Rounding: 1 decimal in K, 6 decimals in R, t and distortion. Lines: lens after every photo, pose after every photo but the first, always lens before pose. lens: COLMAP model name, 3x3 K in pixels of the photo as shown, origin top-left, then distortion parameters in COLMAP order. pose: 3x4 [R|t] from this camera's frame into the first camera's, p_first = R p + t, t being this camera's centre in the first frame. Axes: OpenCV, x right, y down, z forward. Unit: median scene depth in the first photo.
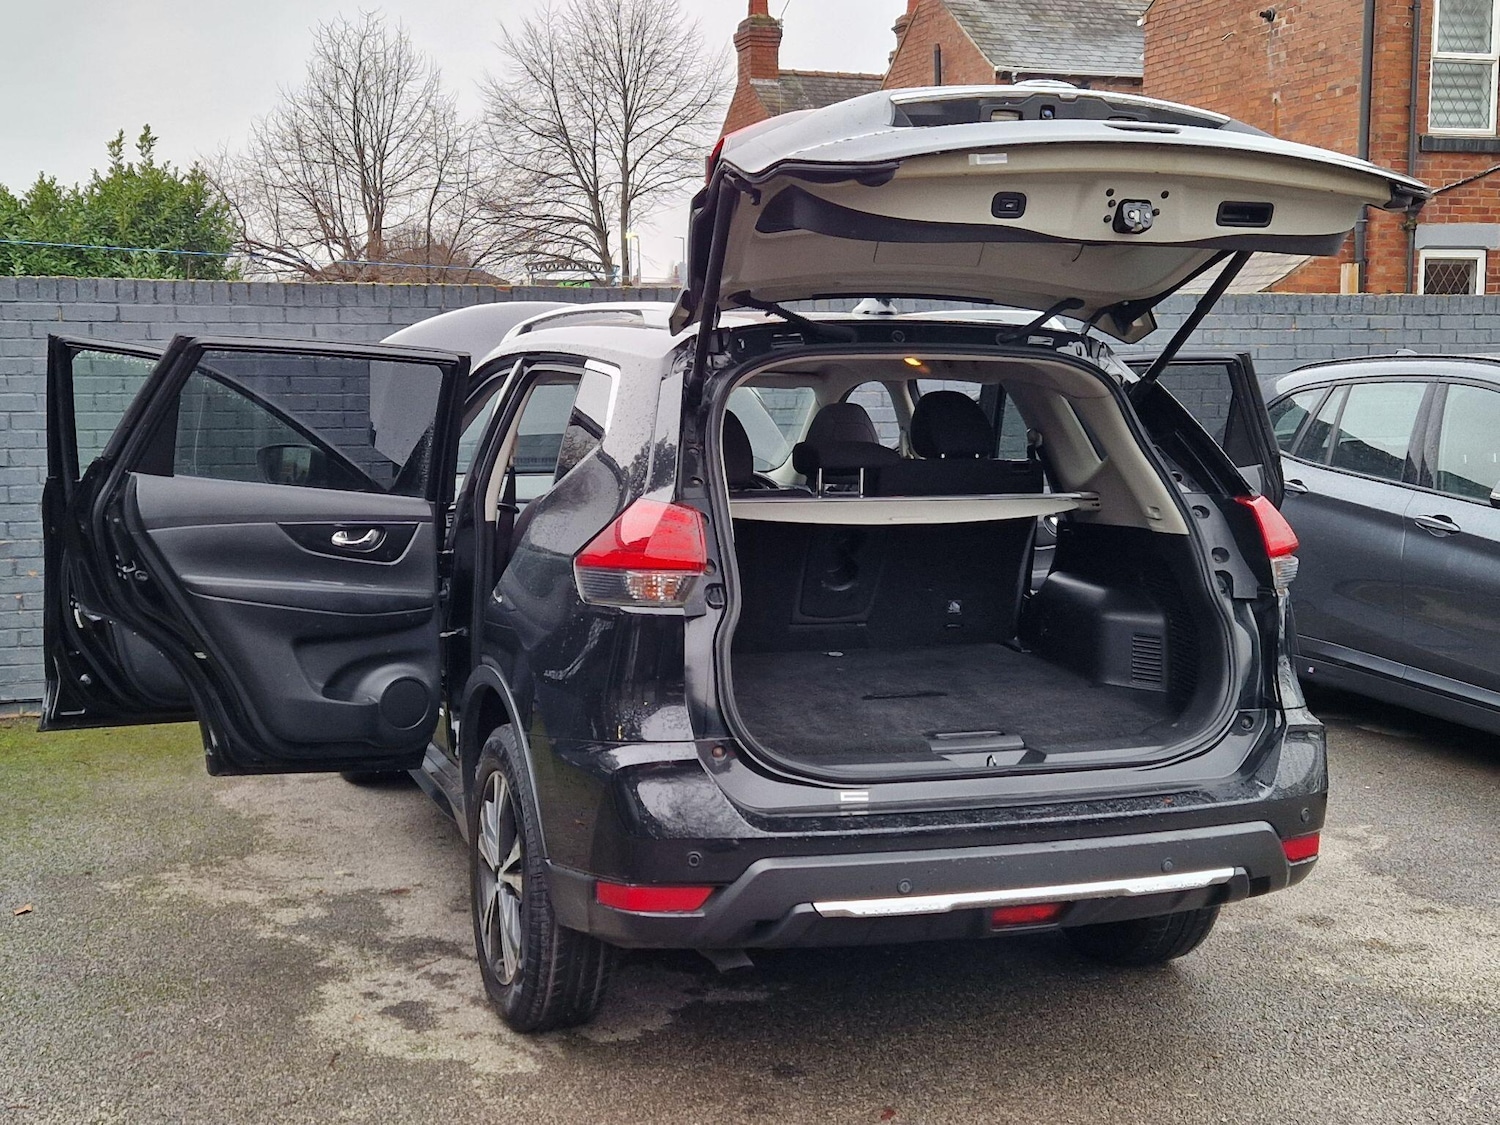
lens RADIAL K [[1902.9, 0, 756.5], [0, 1902.9, 547.8], [0, 0, 1]] dist [0.077053, 0.000000]
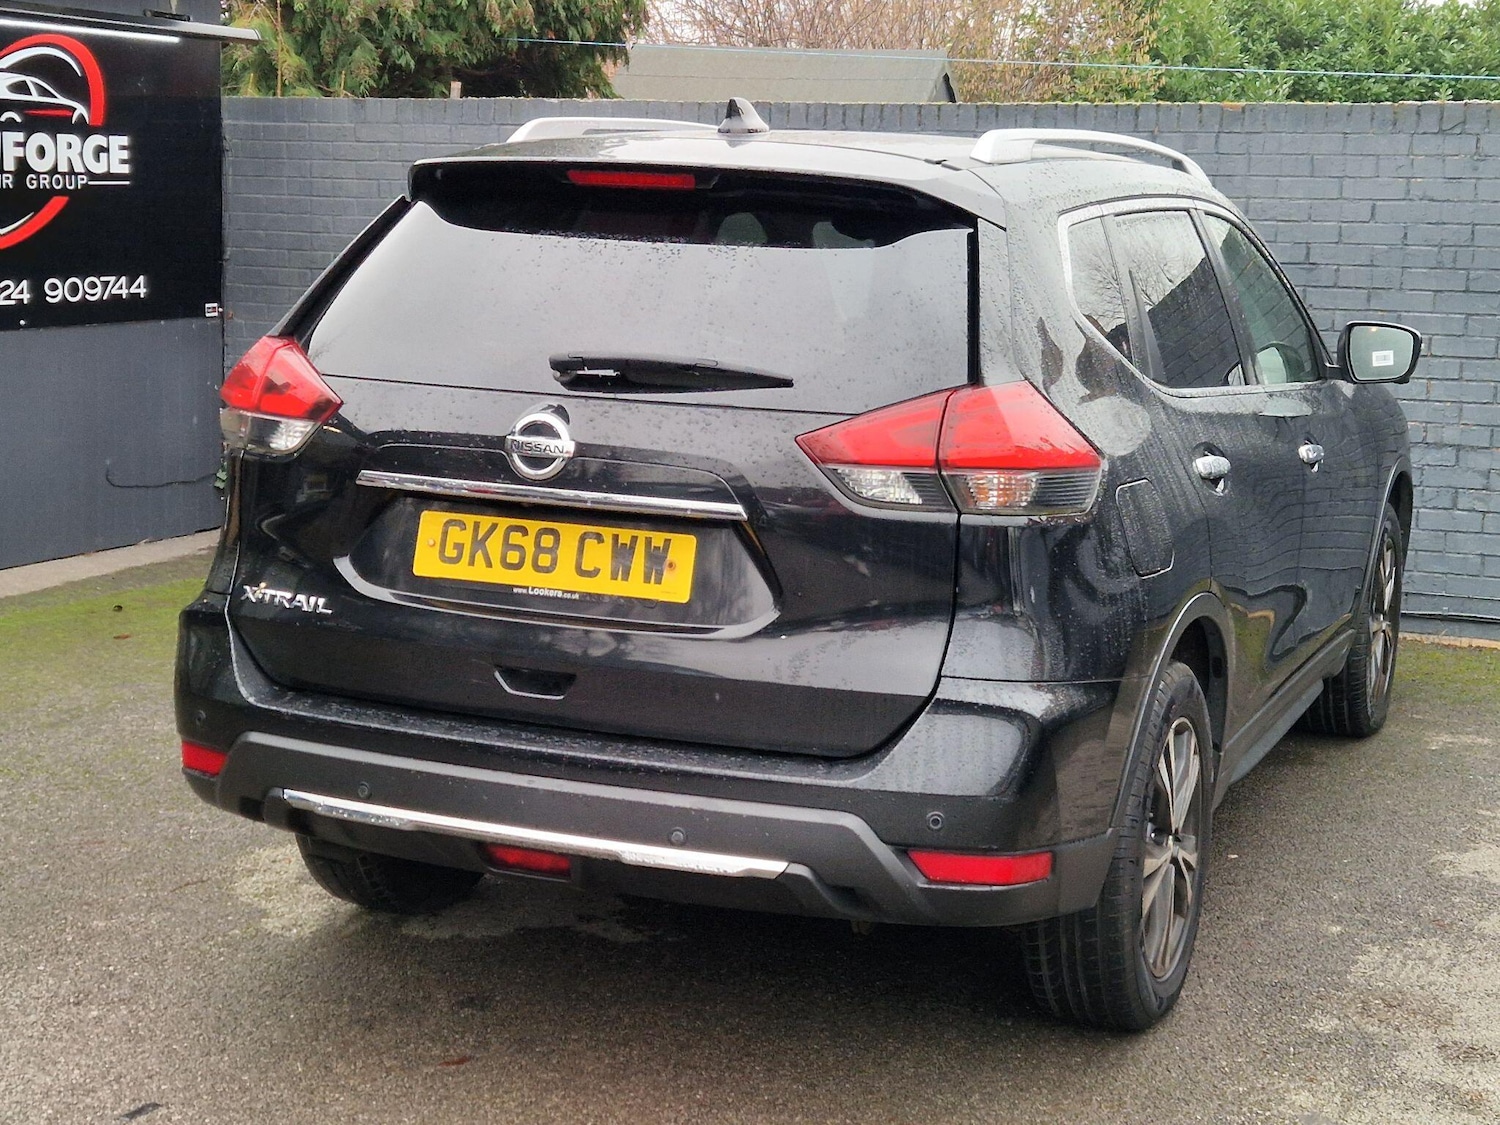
lens RADIAL K [[2389.5, 0, 782.5], [0, 2389.5, 549.9], [0, 0, 1]] dist [0.076772, 0.000000]
pose [[0.741741, 0.116051, -0.660570, 0.631622], [-0.087520, 0.993242, 0.076221, -0.021537], [0.664951, 0.001277, 0.746886, 0.210427]]
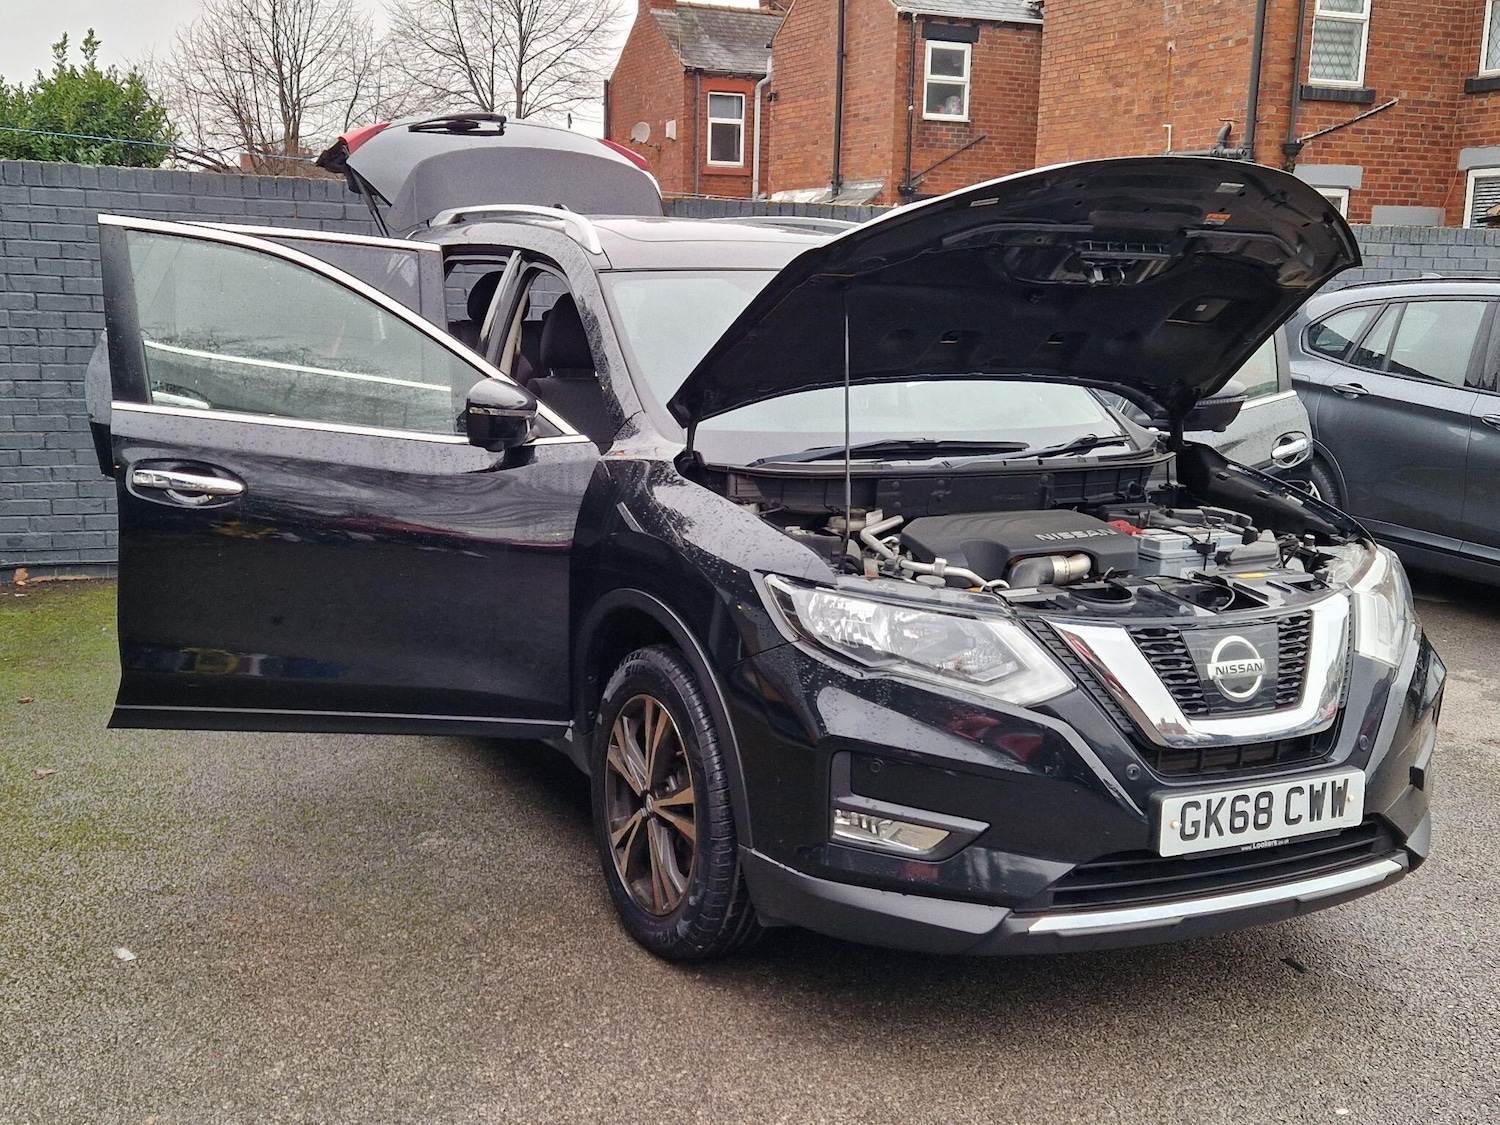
lens RADIAL K [[1711.0, 0, 728.4], [0, 1711.0, 581.8], [0, 0, 1]] dist [0.075234, 0.000000]
pose [[0.996098, 0.010581, 0.087613, -0.280445], [-0.017515, 0.996739, 0.078763, 0.012890], [-0.086494, -0.079990, 0.993036, -0.042917]]
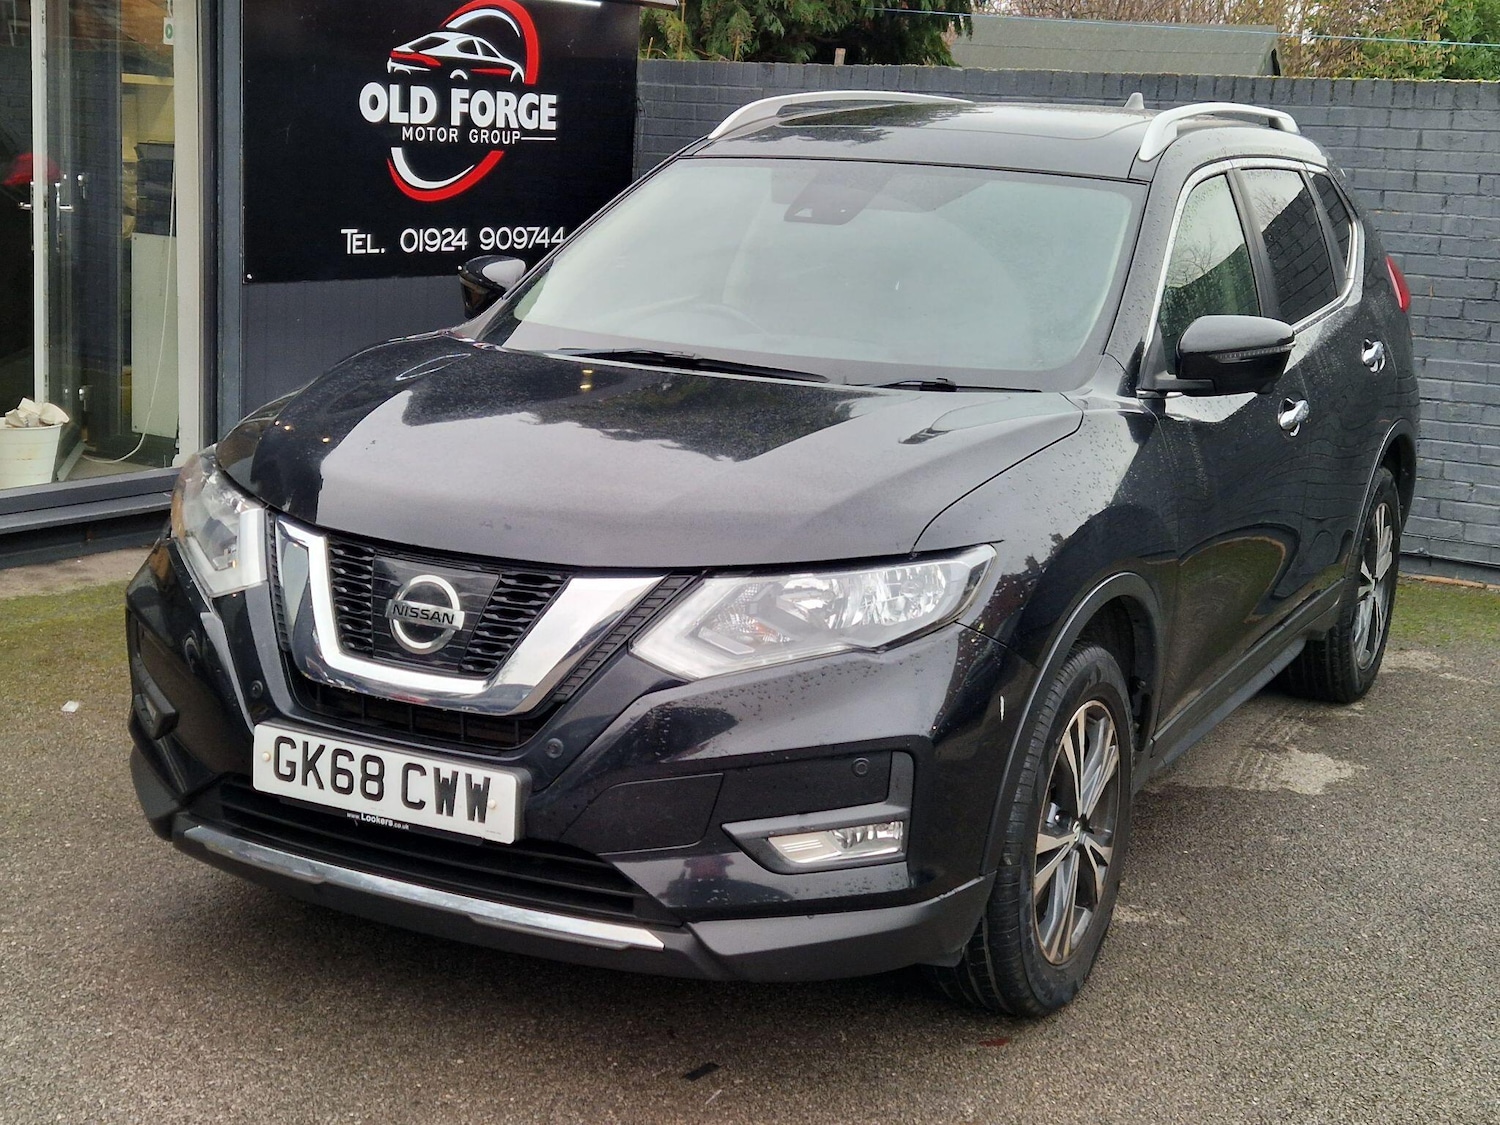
lens RADIAL K [[2173.0, 0, 747.1], [0, 2173.0, 575.2], [0, 0, 1]] dist [0.077782, 0.000000]
pose [[0.652286, 0.180685, -0.736122, 0.496129], [-0.124406, 0.983523, 0.131174, -0.019472], [0.747694, 0.006015, 0.664016, 0.192092]]
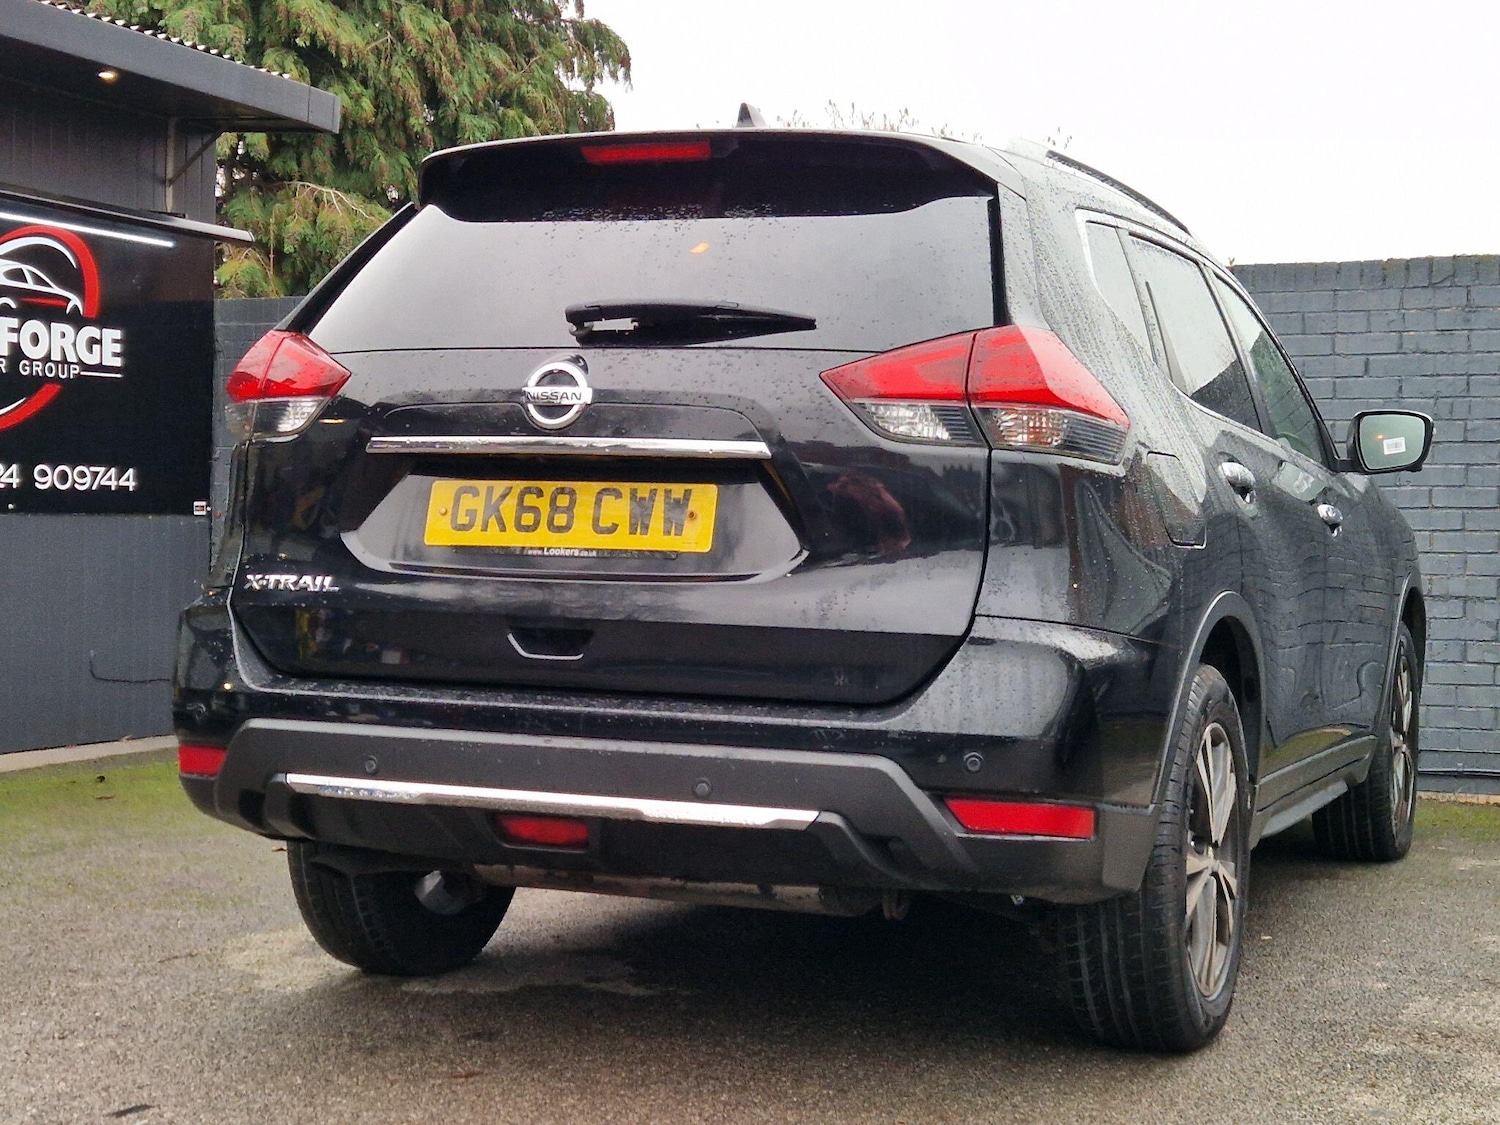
lens RADIAL K [[2389.5, 0, 753.1], [0, 2389.5, 583.1], [0, 0, 1]] dist [0.076772, 0.000000]
pose [[0.742134, 0.020741, -0.669931, 0.611793], [-0.075826, 0.995702, -0.053171, 0.095798], [0.665949, 0.090258, 0.740517, 0.223890]]
